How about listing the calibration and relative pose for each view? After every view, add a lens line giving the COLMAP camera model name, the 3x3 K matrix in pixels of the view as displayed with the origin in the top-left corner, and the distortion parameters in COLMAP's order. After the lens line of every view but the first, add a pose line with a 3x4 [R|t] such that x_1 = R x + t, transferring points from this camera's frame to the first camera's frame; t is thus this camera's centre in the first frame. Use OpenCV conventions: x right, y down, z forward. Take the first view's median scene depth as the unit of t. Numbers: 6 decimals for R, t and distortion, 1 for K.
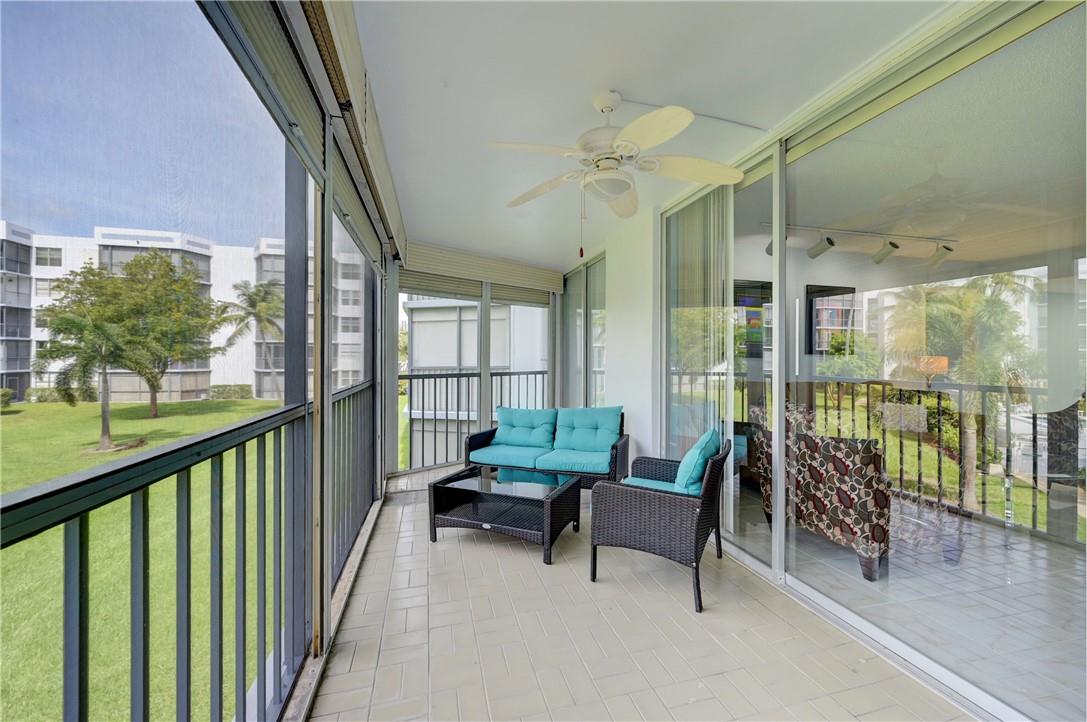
lens RADIAL K [[440.3, 0, 543.5], [0, 440.3, 361.0], [0, 0, 1]] dist [-0.000618, 0.000021]
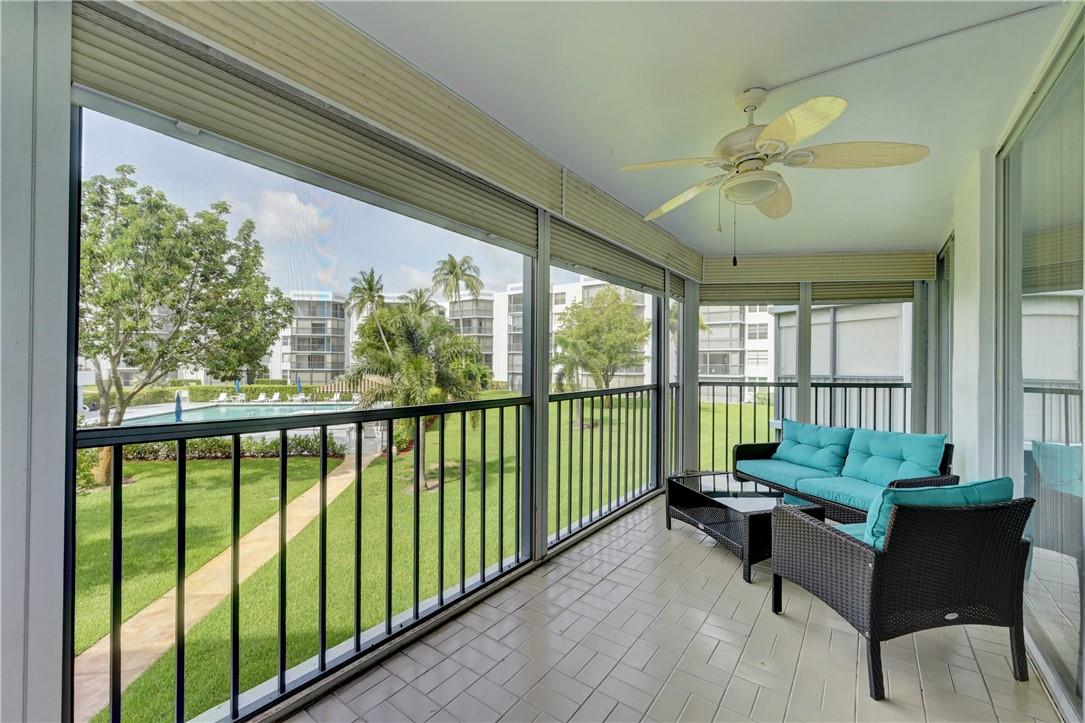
lens RADIAL K [[439.5, 0, 542.5], [0, 439.5, 361.5], [0, 0, 1]] dist [-0.000618, 0.000021]
pose [[0.613062, -0.003267, -0.790028, 0.245211], [-0.006359, 0.999939, -0.009070, -0.005398], [0.790009, 0.010585, 0.613004, 0.023241]]
